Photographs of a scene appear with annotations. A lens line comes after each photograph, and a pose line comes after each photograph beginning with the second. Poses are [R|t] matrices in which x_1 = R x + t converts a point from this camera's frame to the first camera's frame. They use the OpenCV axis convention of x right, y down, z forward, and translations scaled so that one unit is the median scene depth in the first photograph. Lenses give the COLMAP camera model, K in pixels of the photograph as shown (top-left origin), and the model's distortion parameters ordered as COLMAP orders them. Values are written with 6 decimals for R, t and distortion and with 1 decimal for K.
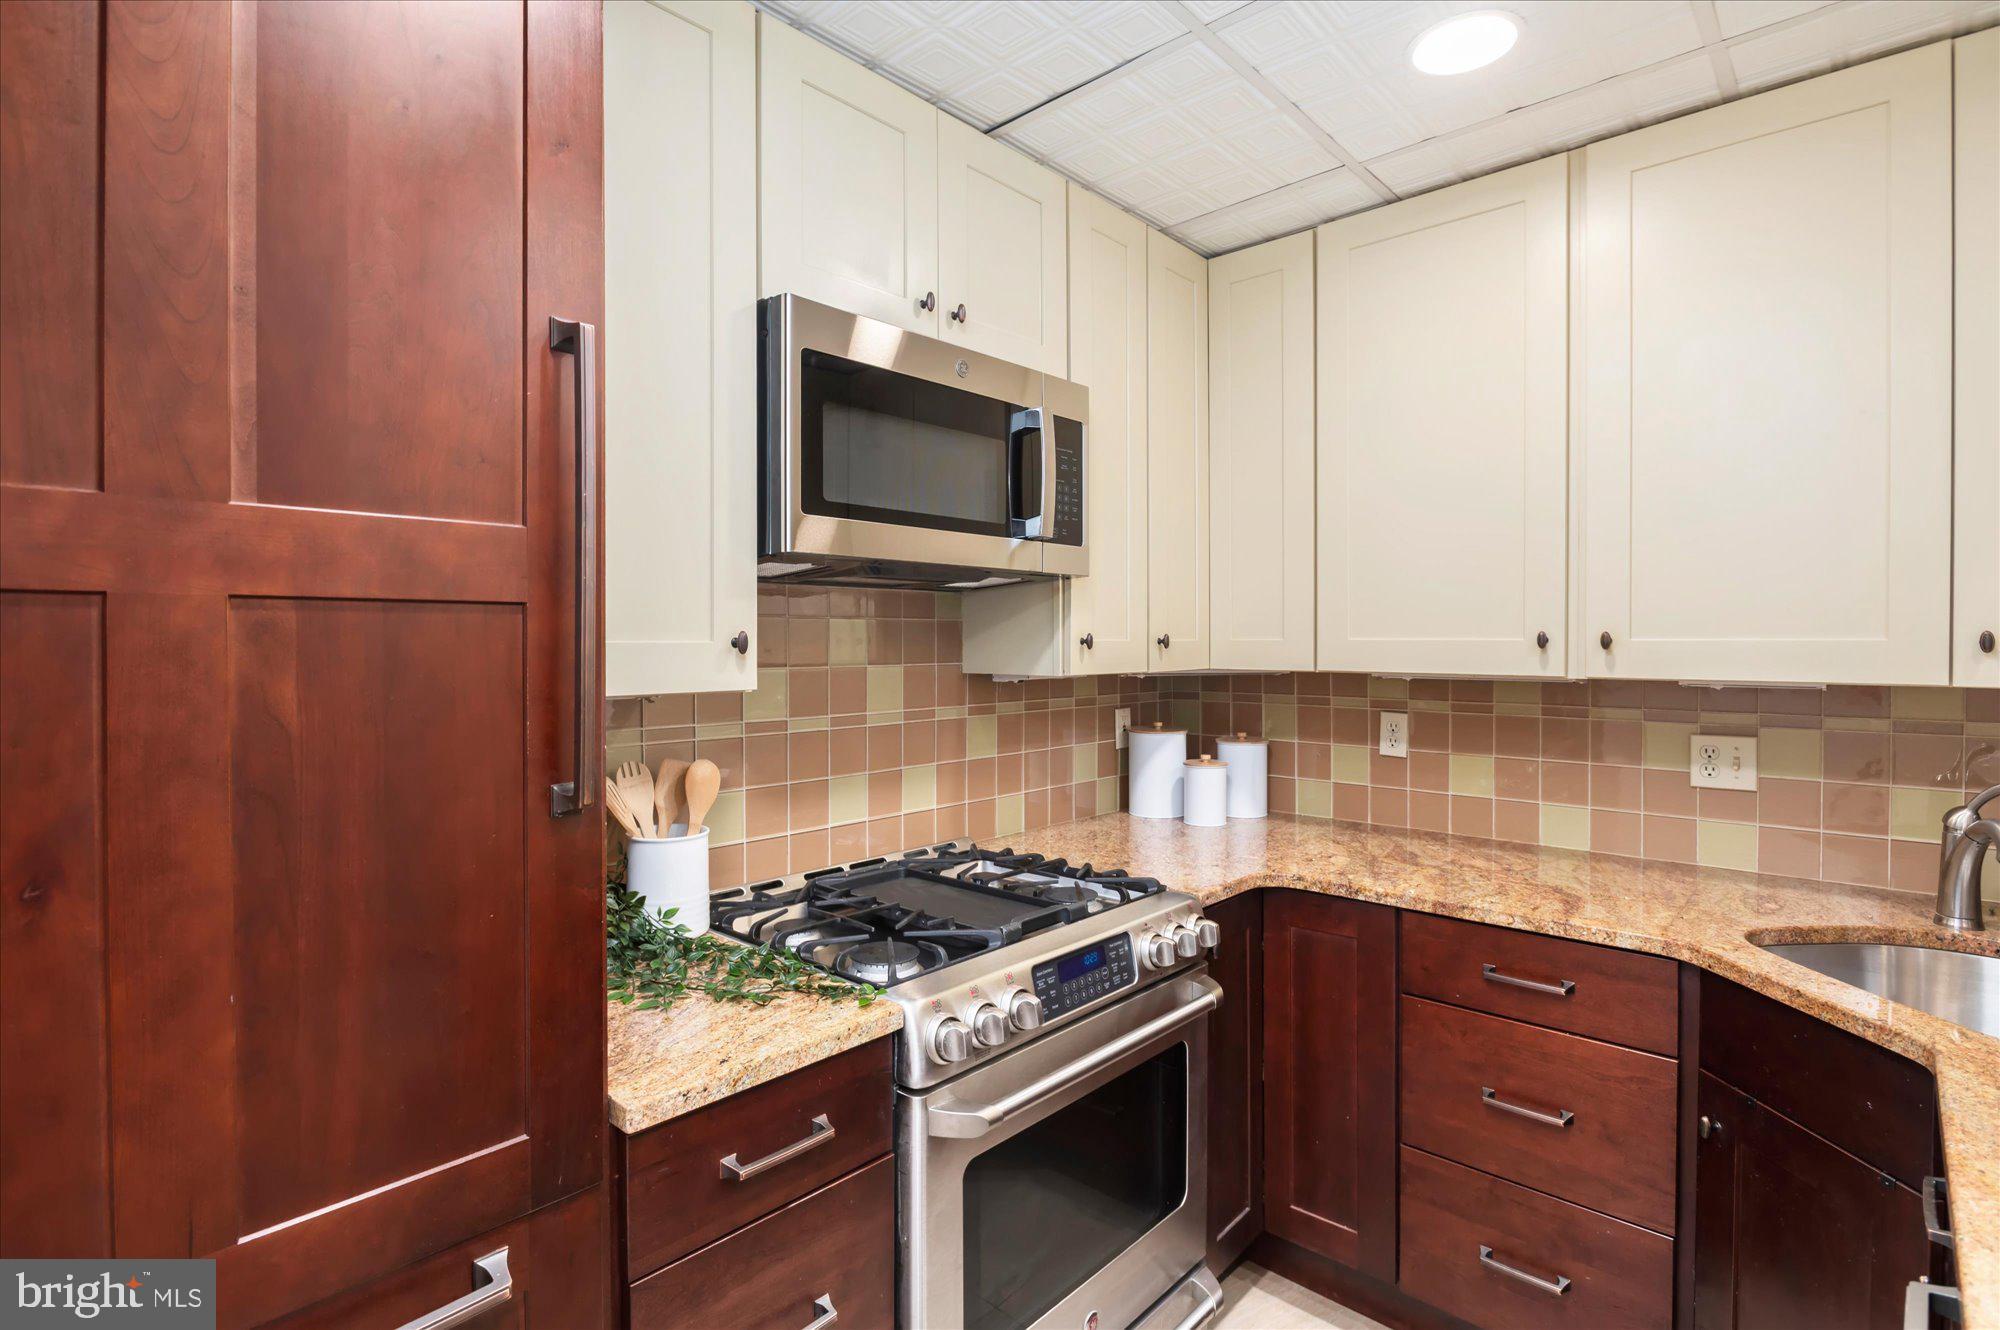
lens RADIAL K [[976.1, 0, 1000.0], [0, 976.1, 665.0], [0, 0, 1]] dist [0.000062, 0.001285]
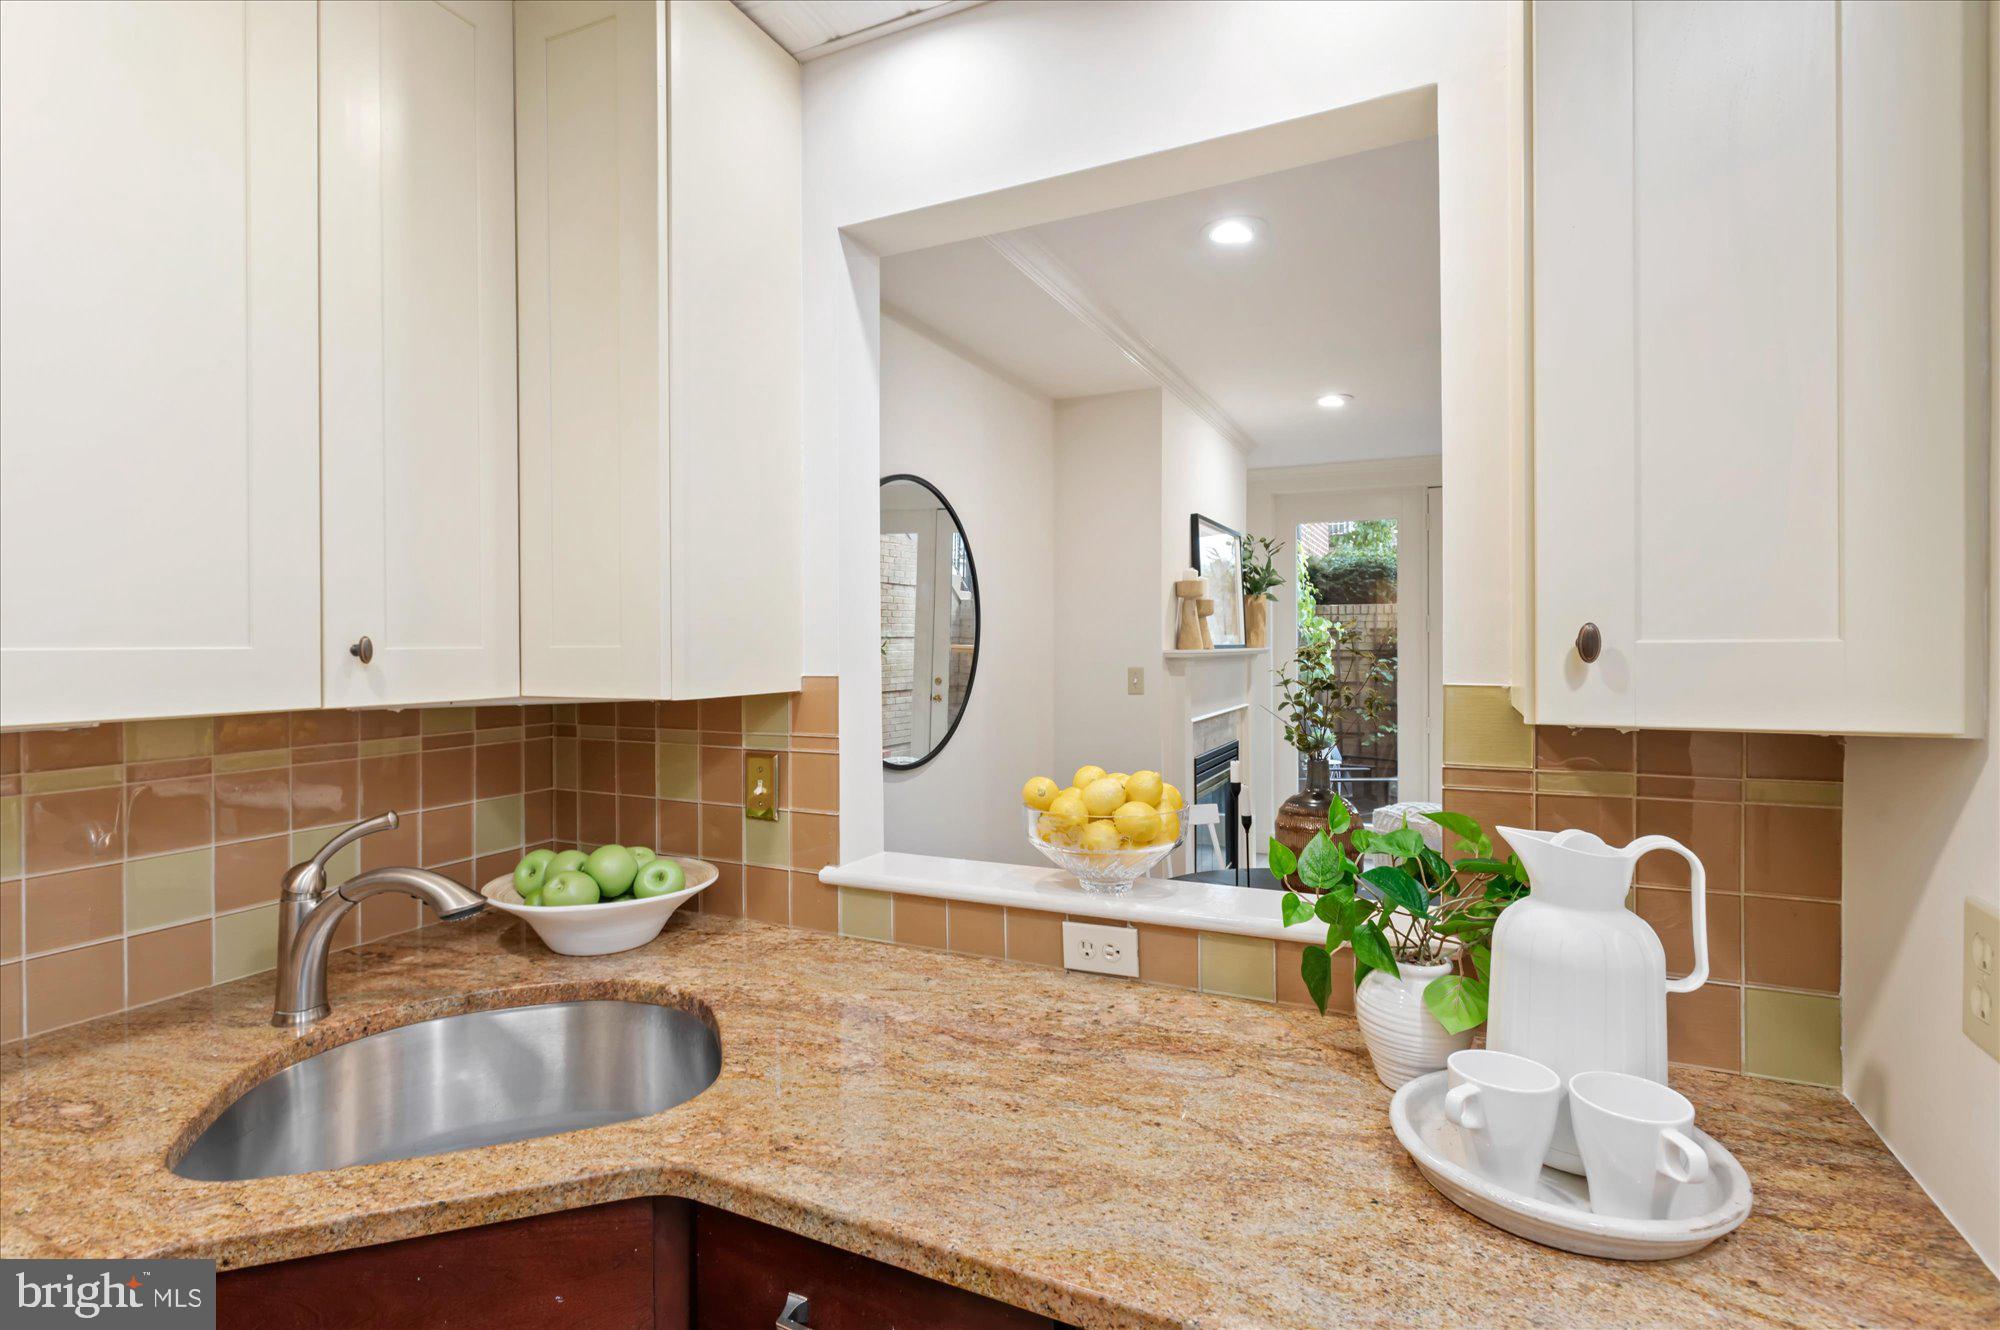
lens RADIAL K [[965.6, 0, 1016.8], [0, 965.6, 643.8], [0, 0, 1]] dist [-0.001982, 0.000140]
pose [[-0.283281, 0.000083, 0.959037, 0.077689], [0.029356, 0.999532, 0.008585, -0.015633], [-0.958588, 0.030586, -0.283151, 0.557652]]
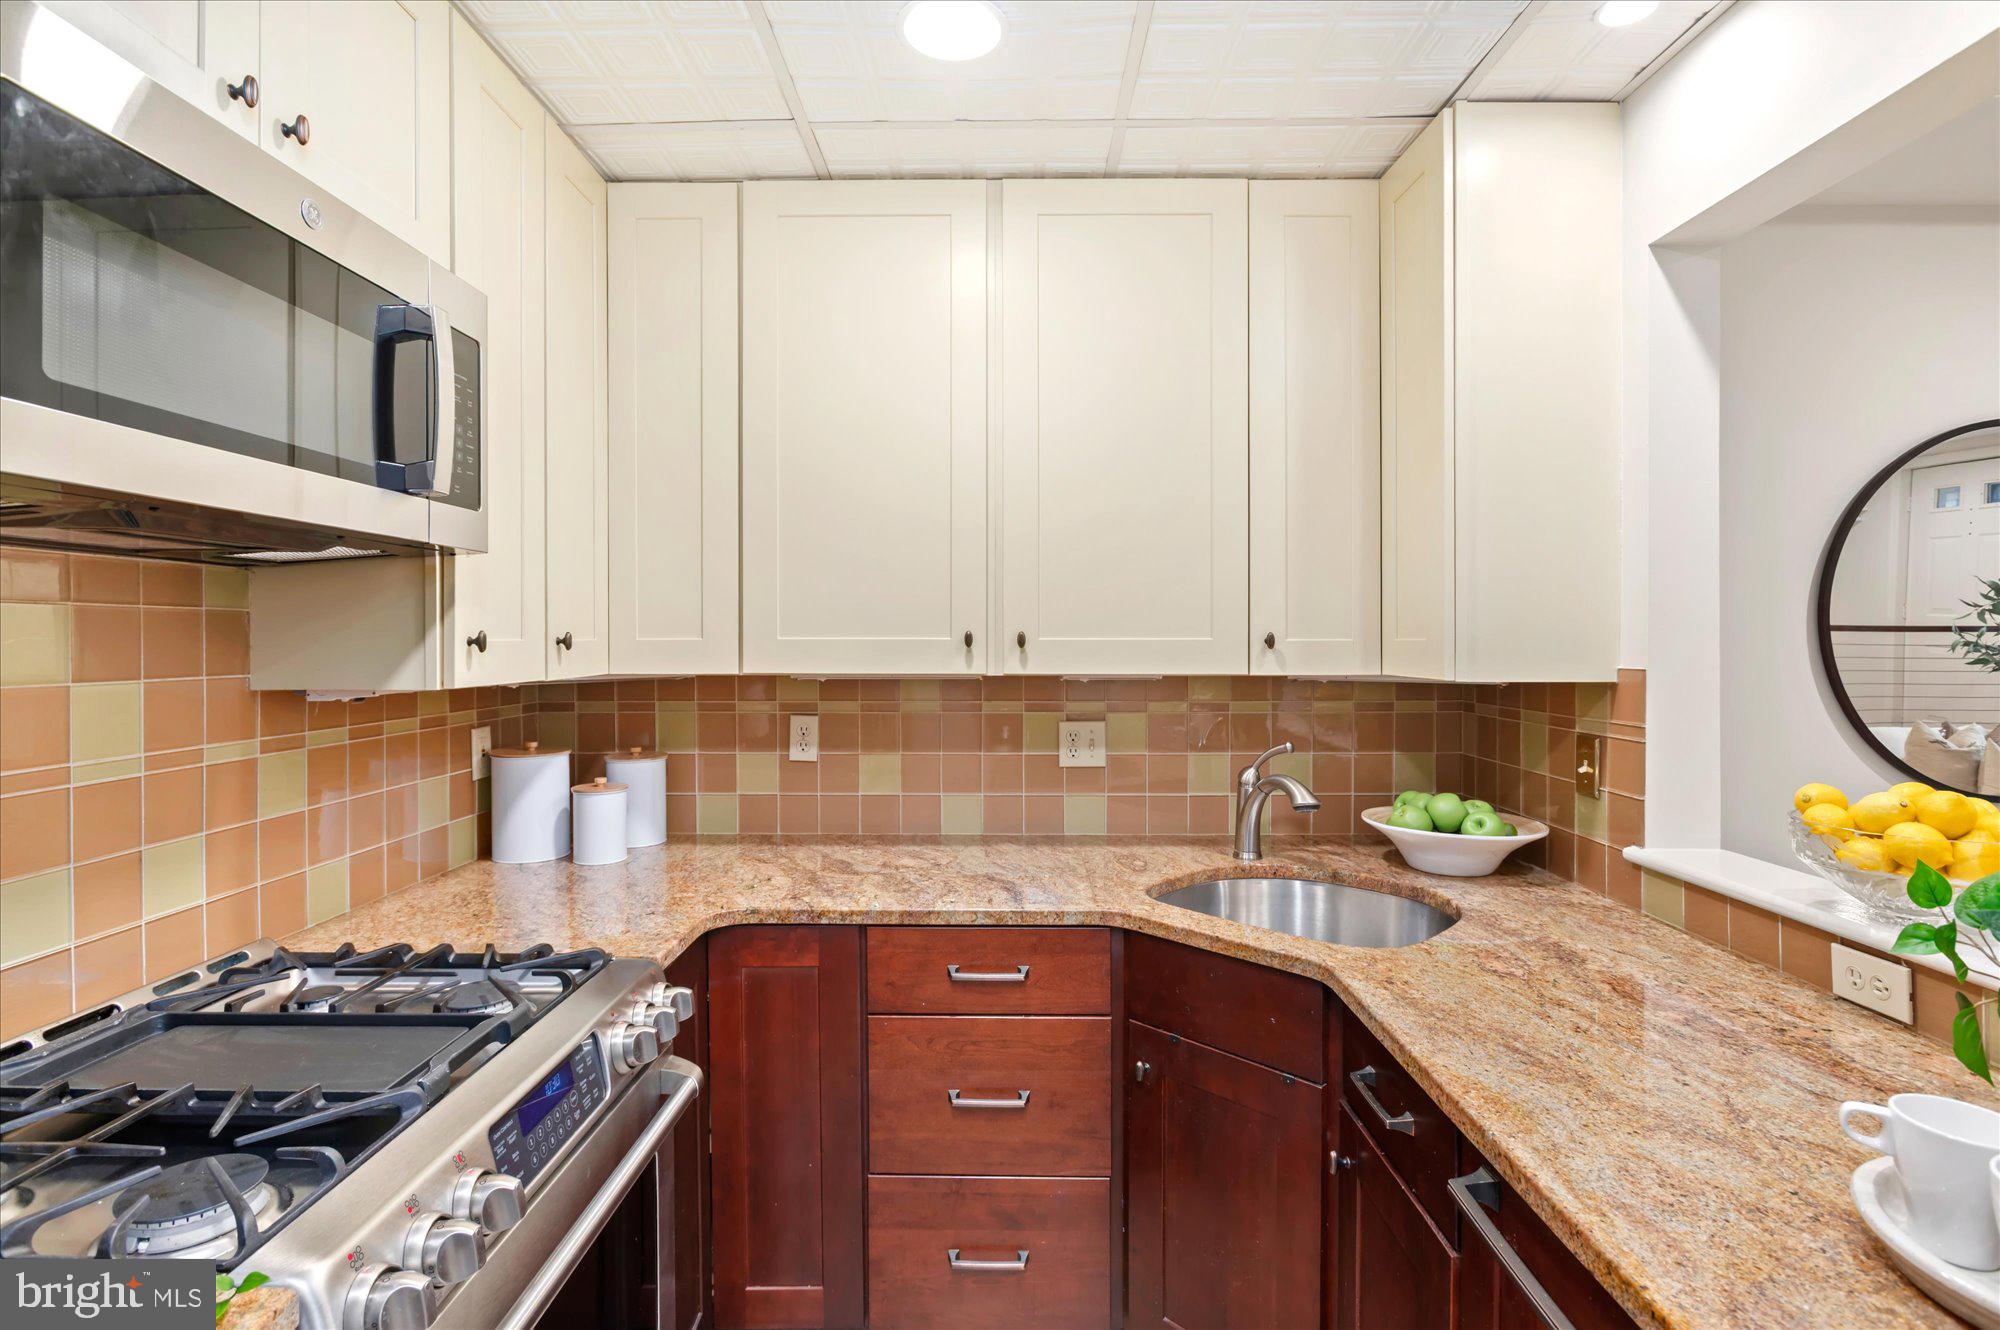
lens RADIAL K [[974.1, 0, 1004.3], [0, 974.1, 651.8], [0, 0, 1]] dist [-0.006394, 0.000245]
pose [[0.748520, -0.008232, 0.663061, -0.105167], [0.016963, 0.999833, -0.006736, -0.004926], [-0.662895, 0.016290, 0.748535, 0.197237]]
